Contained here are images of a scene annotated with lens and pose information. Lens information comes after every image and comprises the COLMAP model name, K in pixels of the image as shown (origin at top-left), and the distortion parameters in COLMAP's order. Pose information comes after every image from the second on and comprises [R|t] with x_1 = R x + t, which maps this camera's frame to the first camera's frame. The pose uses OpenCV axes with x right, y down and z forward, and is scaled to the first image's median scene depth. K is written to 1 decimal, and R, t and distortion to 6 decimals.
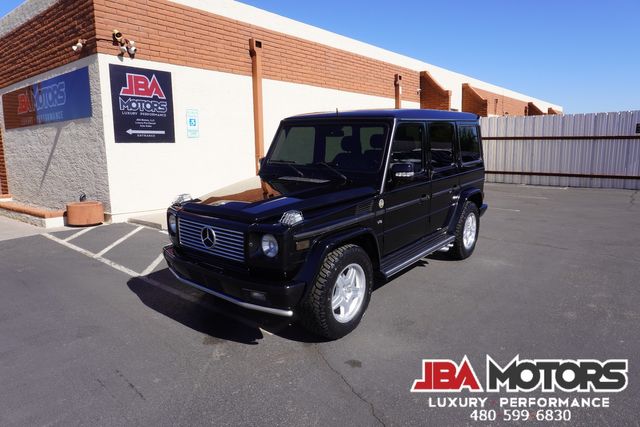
lens RADIAL K [[422.9, 0, 315.3], [0, 422.9, 214.4], [0, 0, 1]] dist [-0.042167, 0.020593]
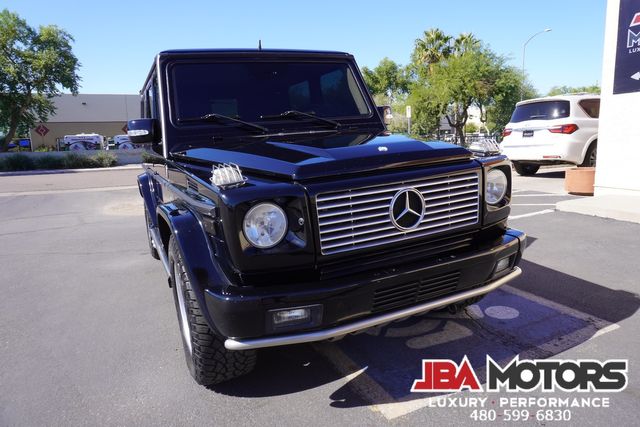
lens RADIAL K [[422.9, 0, 322.2], [0, 422.9, 210.3], [0, 0, 1]] dist [-0.042167, 0.020593]
pose [[-0.442213, 0.176466, -0.879379, 0.440971], [-0.094219, 0.965889, 0.241206, -0.095012], [0.891948, 0.189519, -0.410502, 0.832156]]
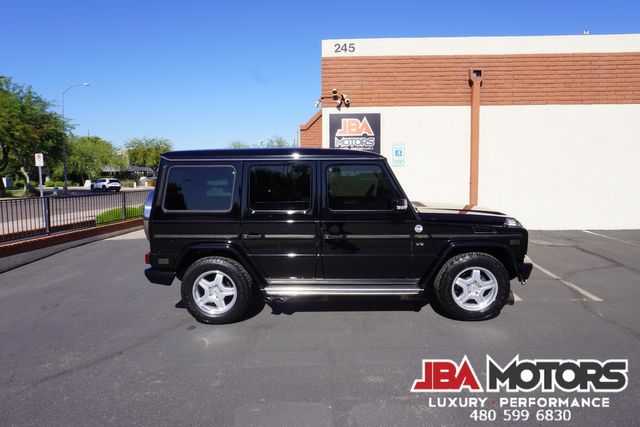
lens RADIAL K [[422.9, 0, 320.2], [0, 422.9, 209.6], [0, 0, 1]] dist [-0.042167, 0.020593]
pose [[0.592489, 0.077315, -0.801860, 0.574644], [-0.124010, 0.992273, 0.004045, -0.047164], [0.795977, 0.097042, 0.597498, 0.164200]]
